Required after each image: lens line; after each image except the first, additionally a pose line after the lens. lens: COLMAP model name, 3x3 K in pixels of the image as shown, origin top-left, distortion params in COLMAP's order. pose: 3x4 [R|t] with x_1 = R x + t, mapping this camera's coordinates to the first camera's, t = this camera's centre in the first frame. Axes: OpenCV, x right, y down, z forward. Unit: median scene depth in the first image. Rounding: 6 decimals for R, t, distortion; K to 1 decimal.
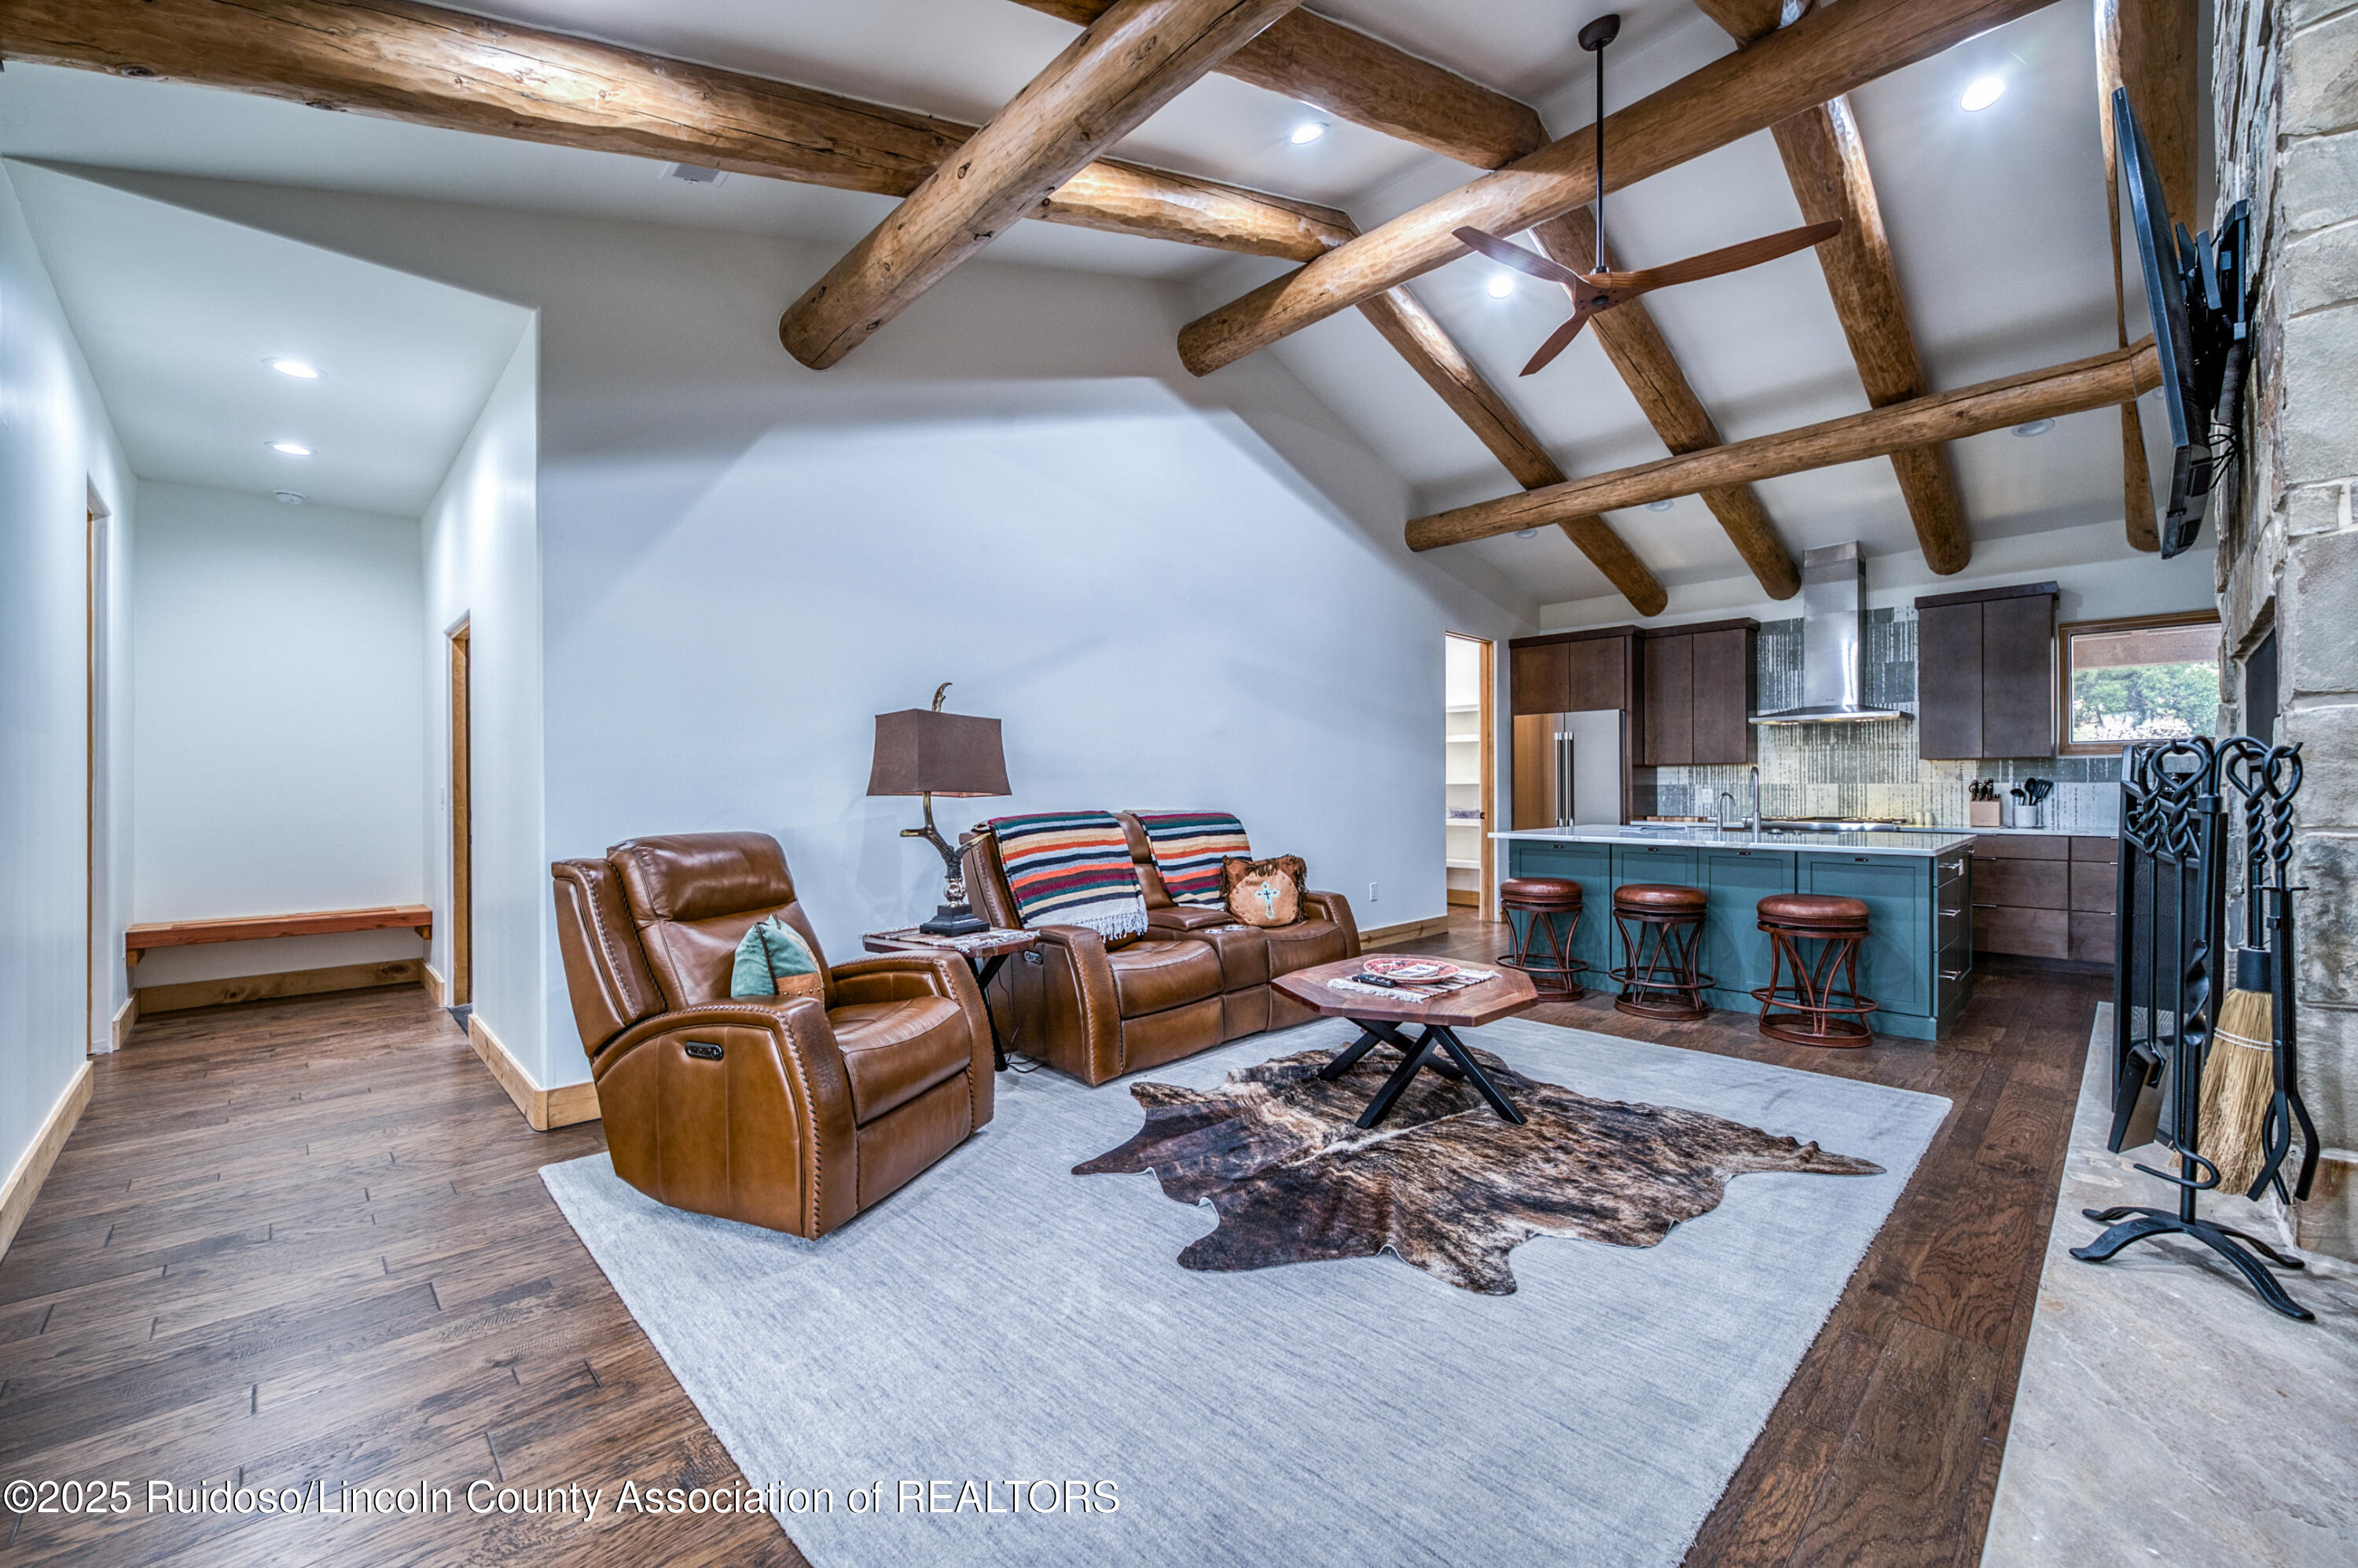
lens RADIAL K [[933.8, 0, 1183.6], [0, 933.8, 789.5], [0, 0, 1]] dist [0.001977, -0.000051]
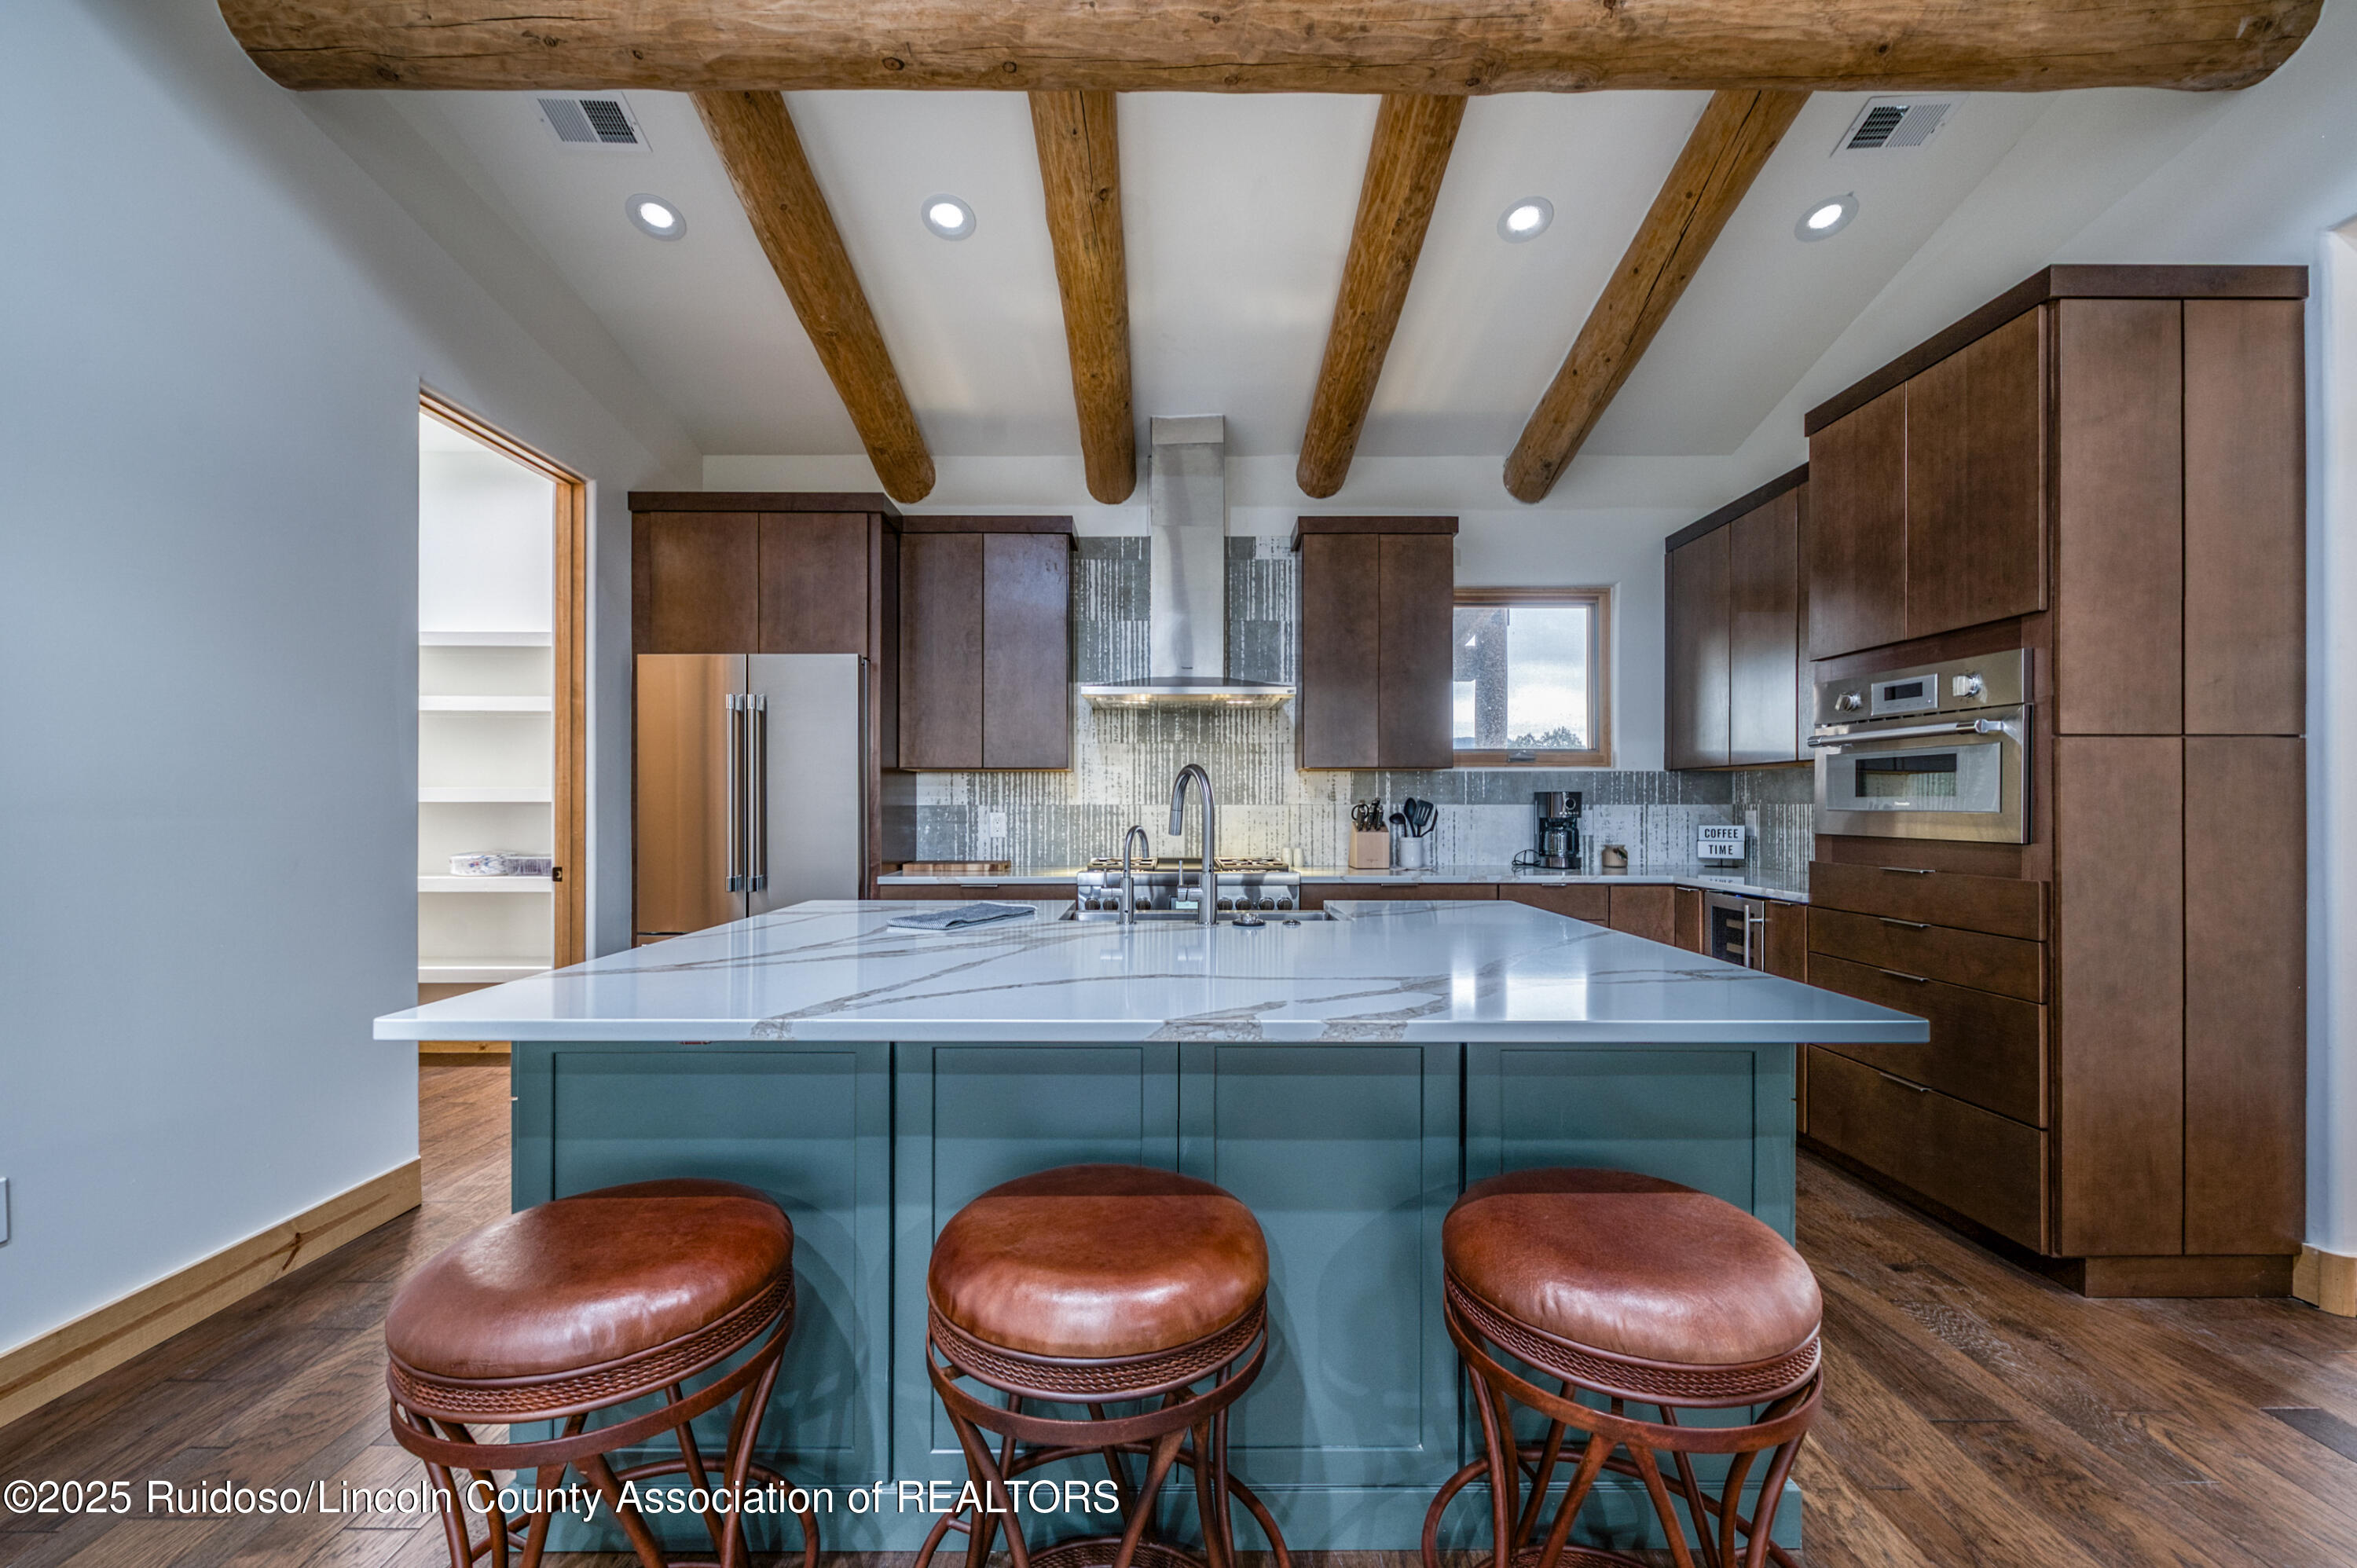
lens RADIAL K [[933.3, 0, 1166.5], [0, 933.3, 797.7], [0, 0, 1]] dist [0.001977, -0.000051]
pose [[0.698377, 0.009439, 0.715668, 0.331439], [-0.001170, 0.999927, -0.012046, -0.004647], [-0.715729, 0.007575, 0.698337, 0.788124]]
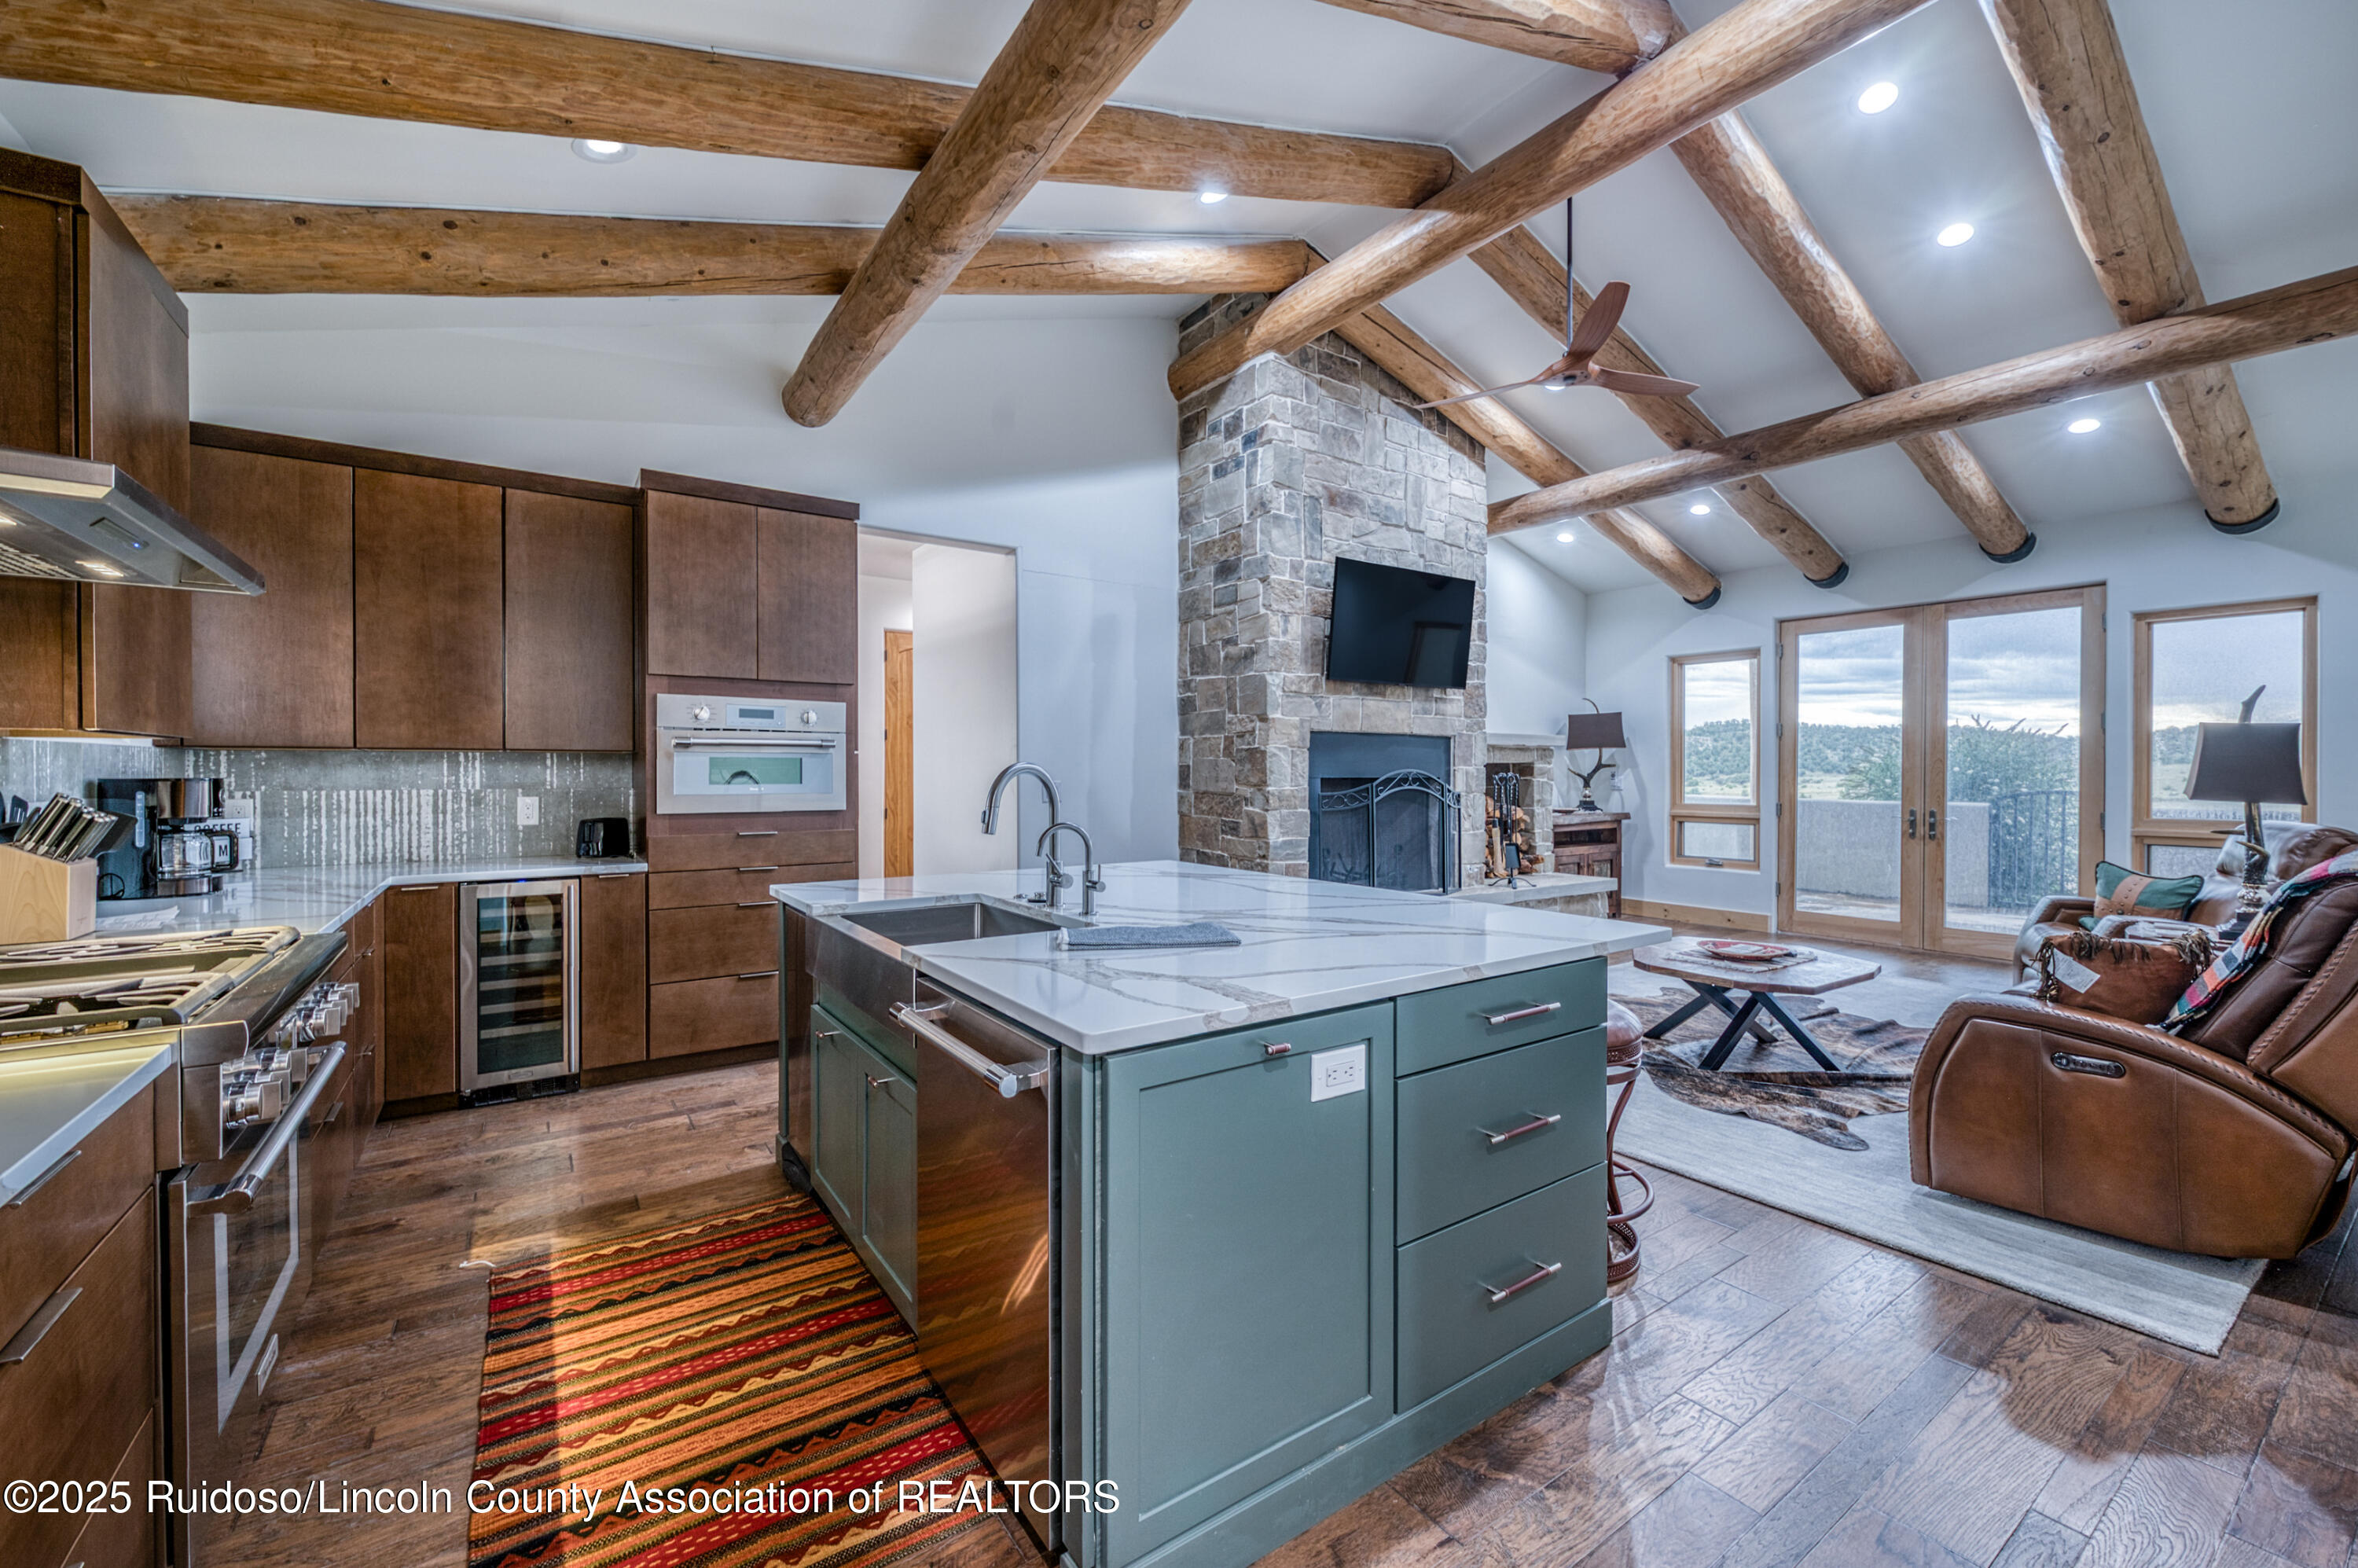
lens RADIAL K [[933.8, 0, 1175.0], [0, 933.8, 775.9], [0, 0, 1]] dist [0.001977, -0.000051]
pose [[-0.985301, 0.002372, 0.170810, 0.519570], [0.004140, 0.999942, 0.009992, -0.025662], [-0.170776, 0.010553, -0.985253, 1.582042]]
